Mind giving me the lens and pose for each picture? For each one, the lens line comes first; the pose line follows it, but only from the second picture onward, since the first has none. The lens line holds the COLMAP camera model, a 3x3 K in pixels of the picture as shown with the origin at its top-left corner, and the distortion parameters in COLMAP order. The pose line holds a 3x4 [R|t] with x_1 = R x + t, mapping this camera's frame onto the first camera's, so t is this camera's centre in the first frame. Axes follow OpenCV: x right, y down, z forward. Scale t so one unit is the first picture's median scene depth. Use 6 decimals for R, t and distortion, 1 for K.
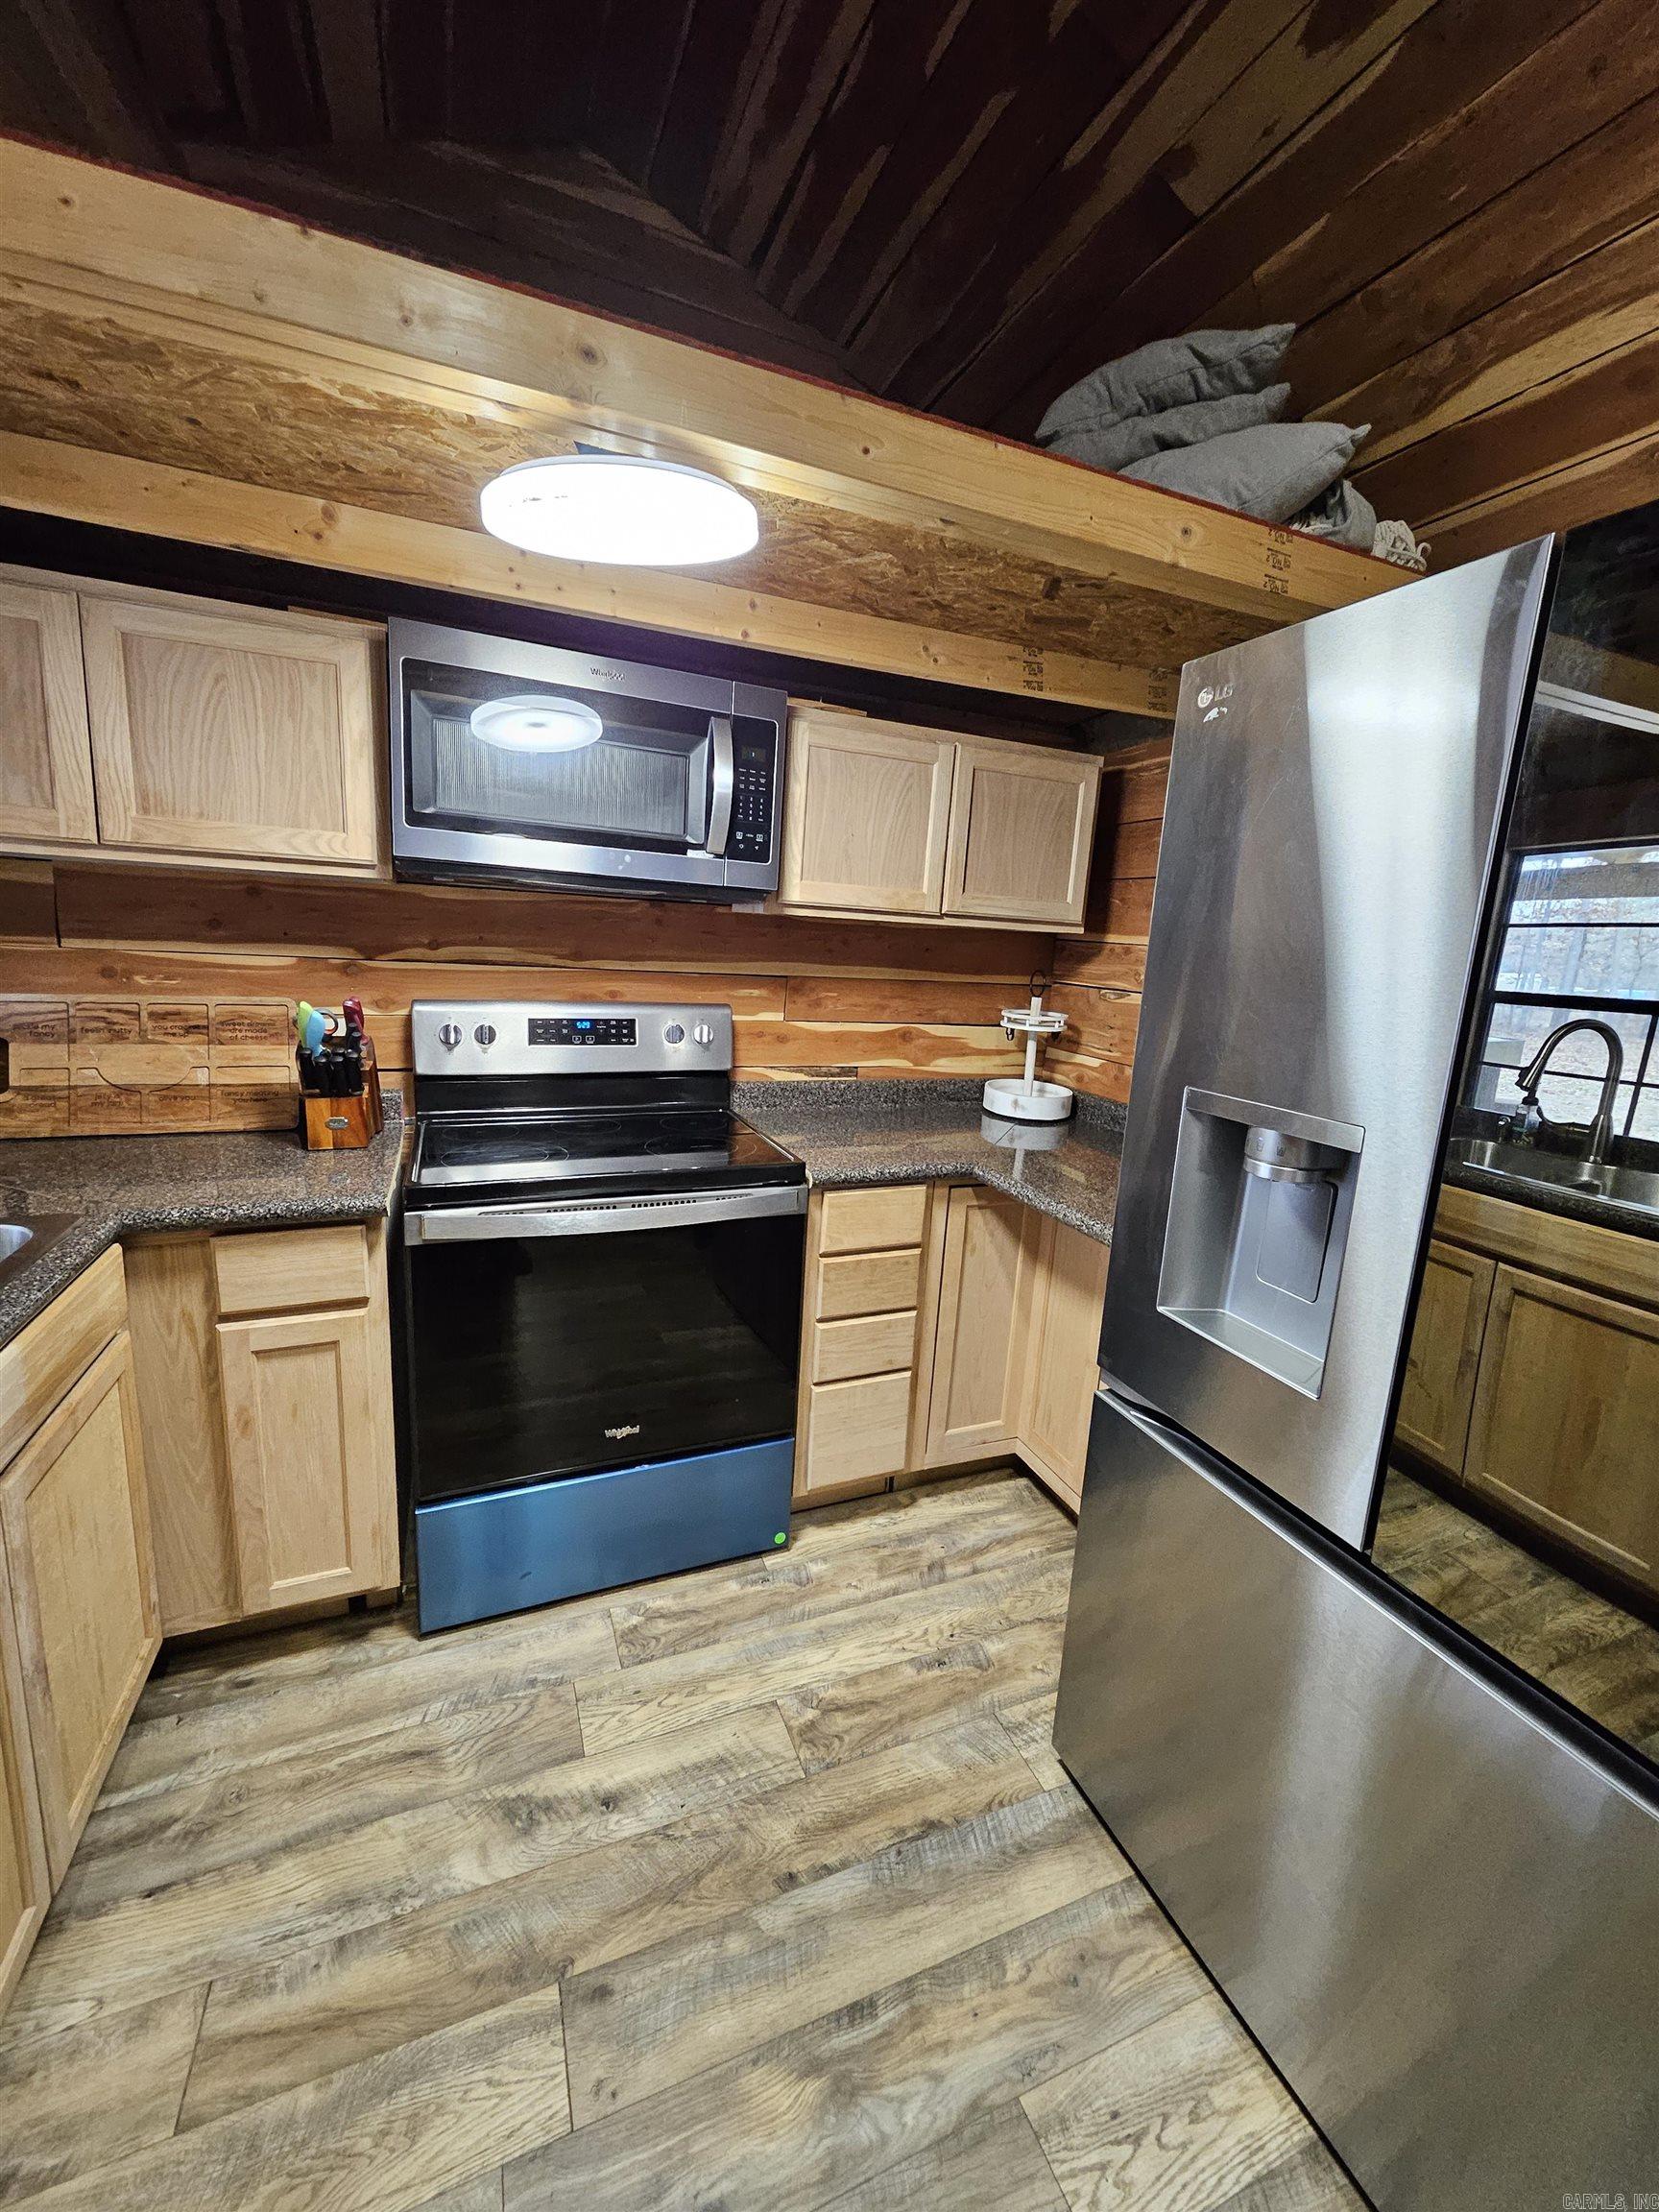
lens RADIAL K [[866.3, 0, 822.5], [0, 866.3, 1095.6], [0, 0, 1]] dist [0.003243, -0.001331]
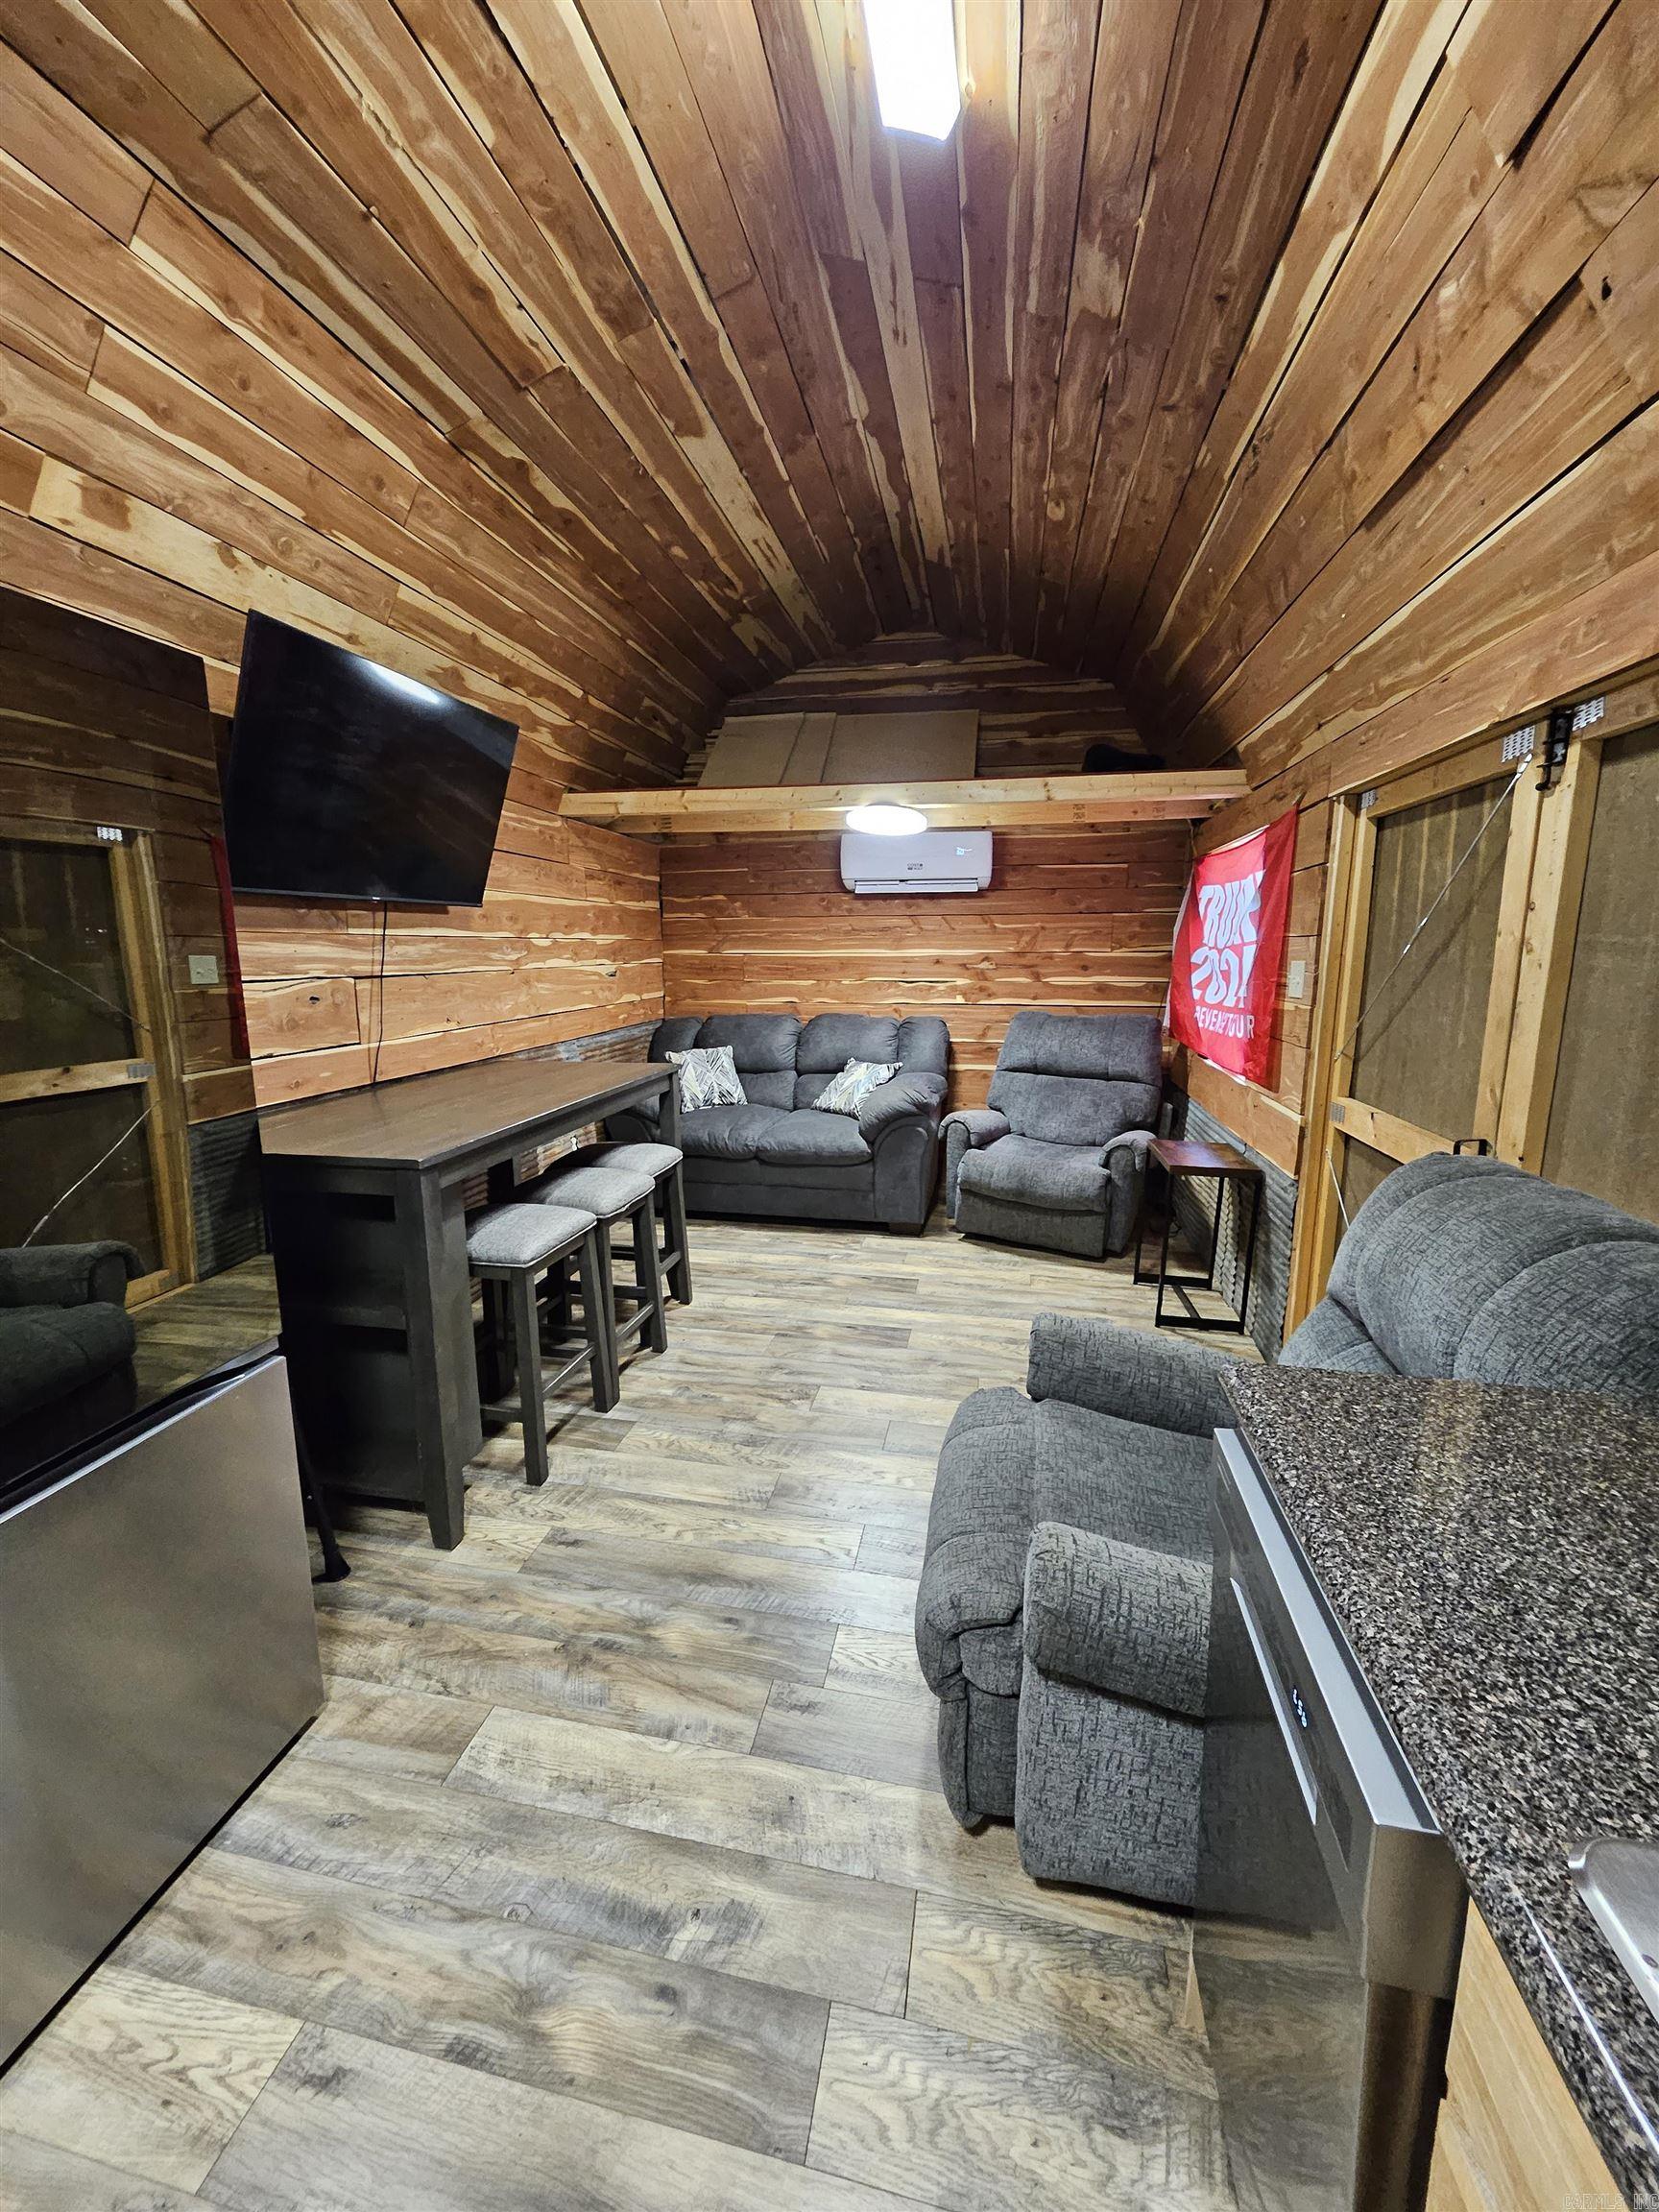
lens RADIAL K [[866.3, 0, 834.1], [0, 866.3, 1086.9], [0, 0, 1]] dist [0.003243, -0.001331]
pose [[-0.832801, -0.150411, 0.532746, -0.376114], [0.047345, 0.939500, 0.339262, -0.123361], [-0.551543, 0.307761, -0.775296, 0.573604]]
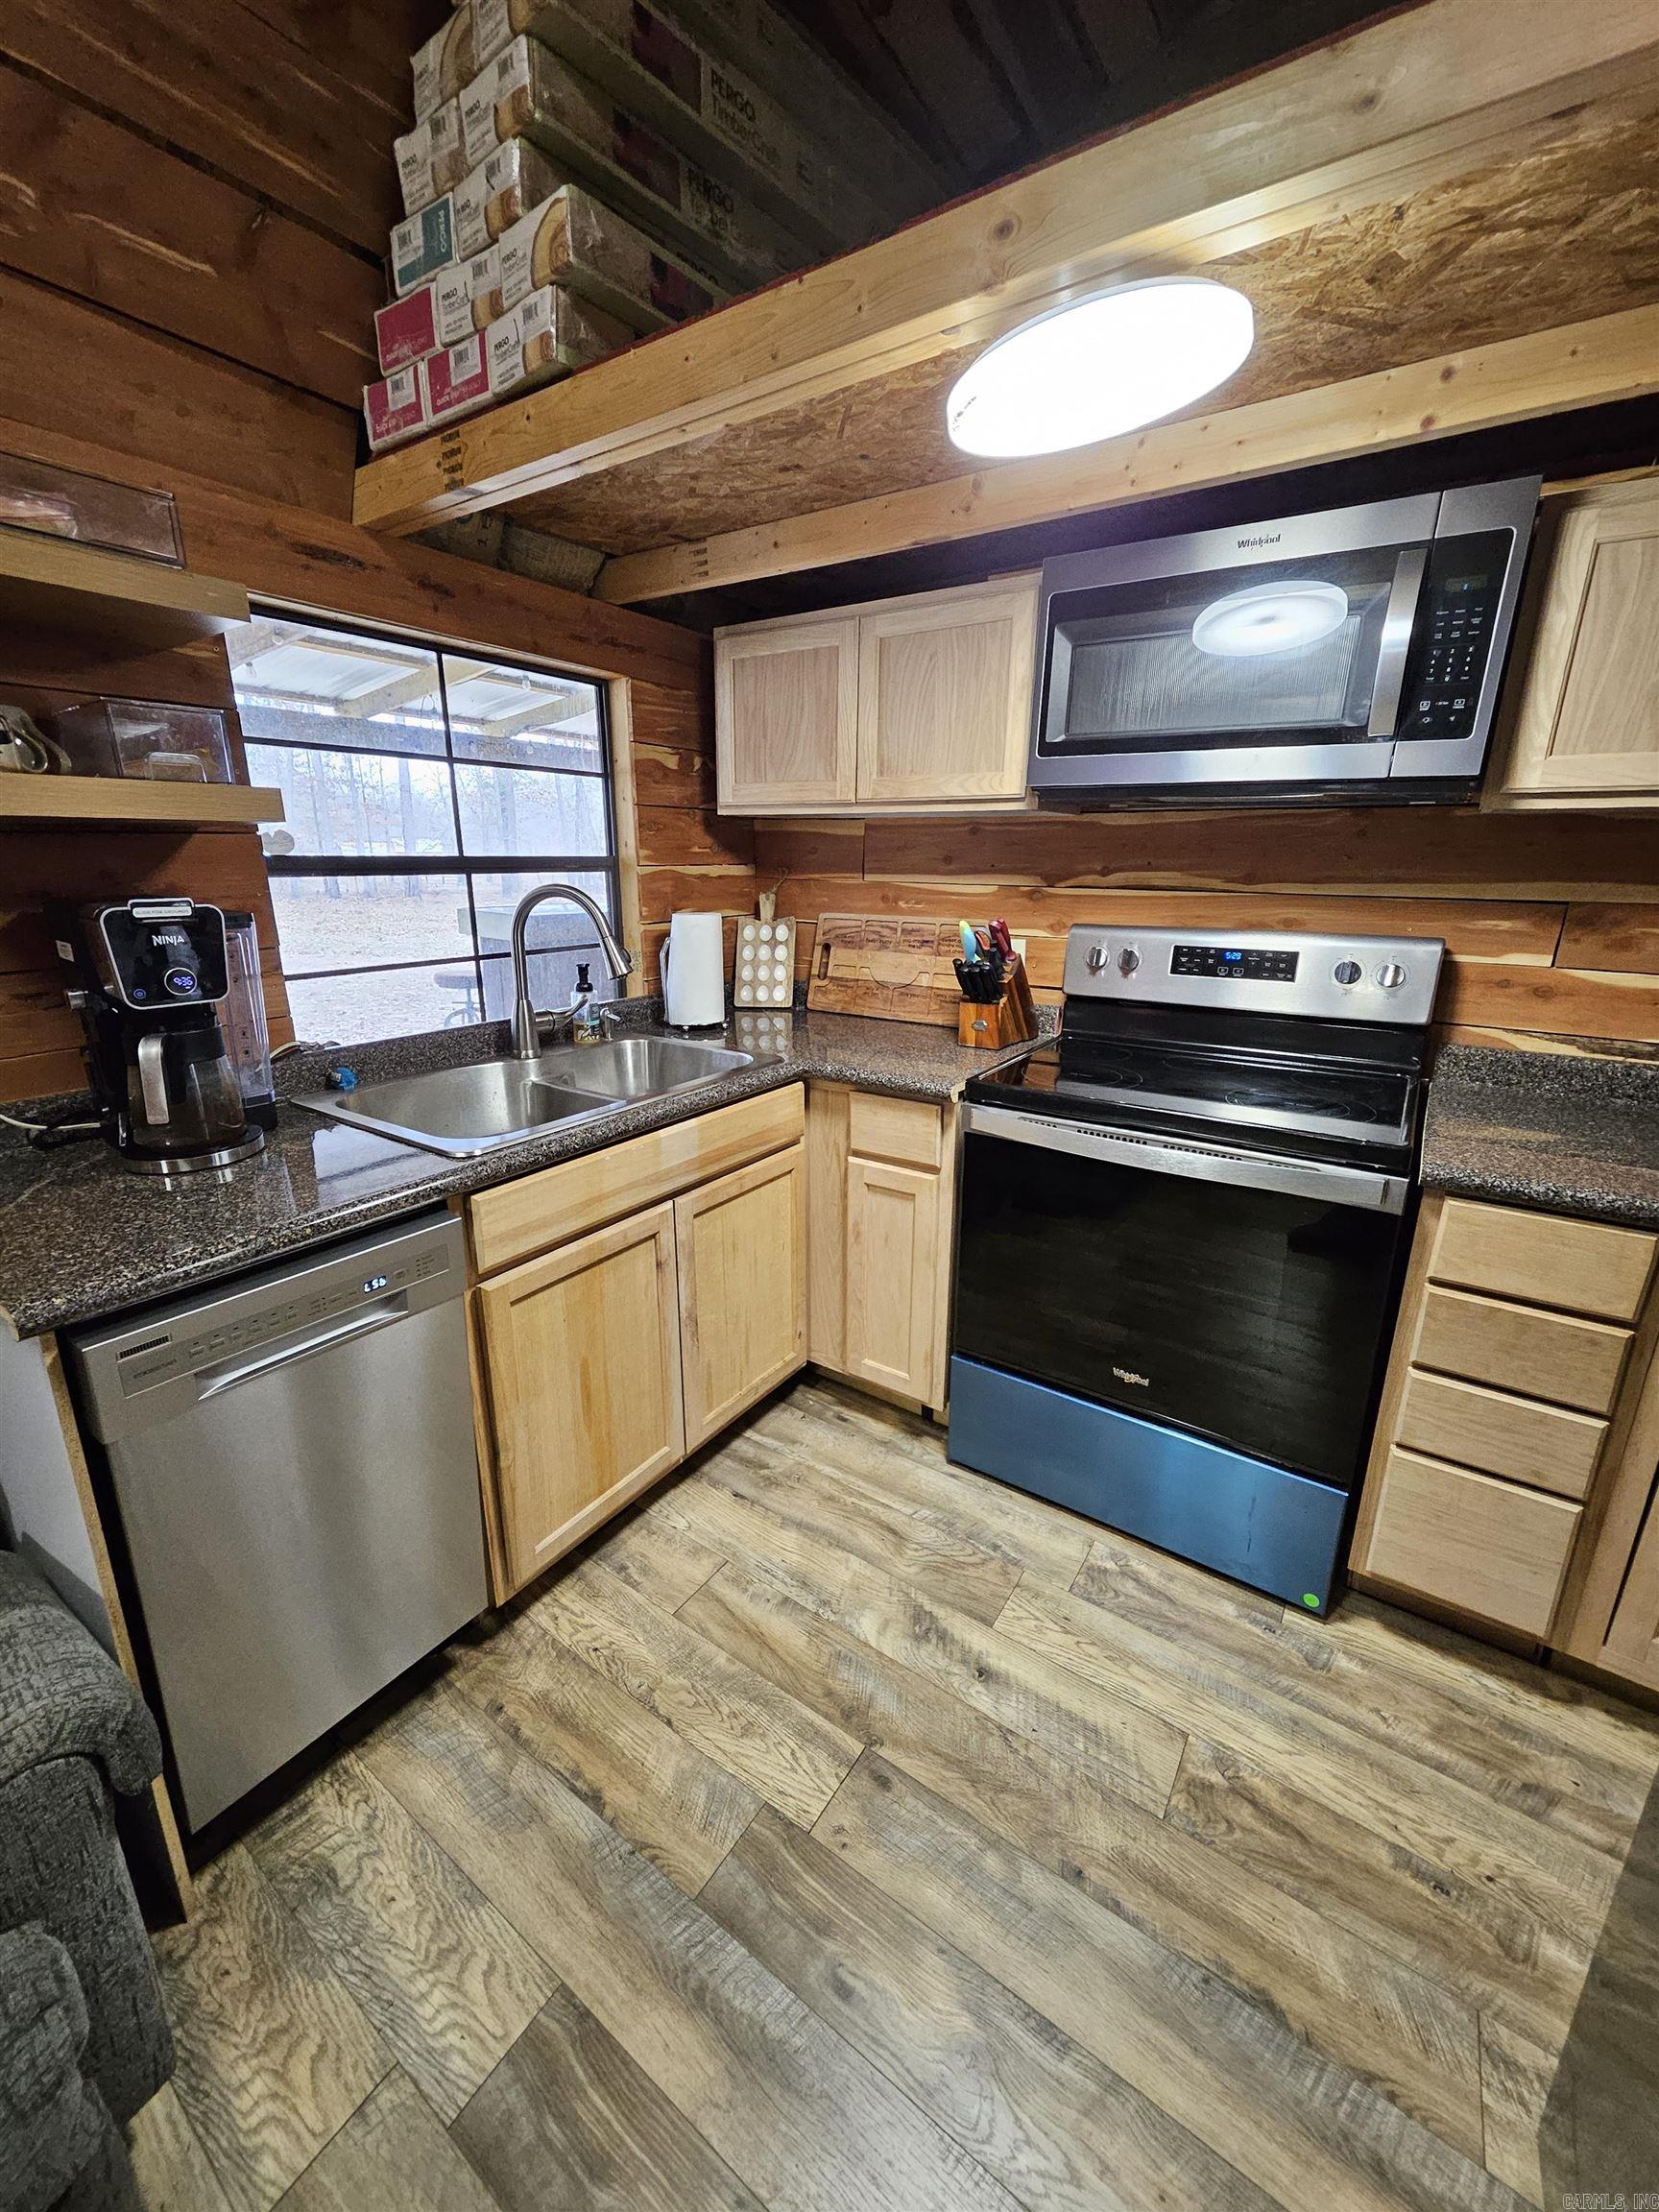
lens RADIAL K [[866.3, 0, 823.9], [0, 866.3, 1098.1], [0, 0, 1]] dist [0.003243, -0.001331]
pose [[0.545094, 0.179268, -0.818985, 0.303146], [-0.128594, 0.983190, 0.129622, 0.003034], [0.828454, 0.034660, 0.558983, 0.164802]]
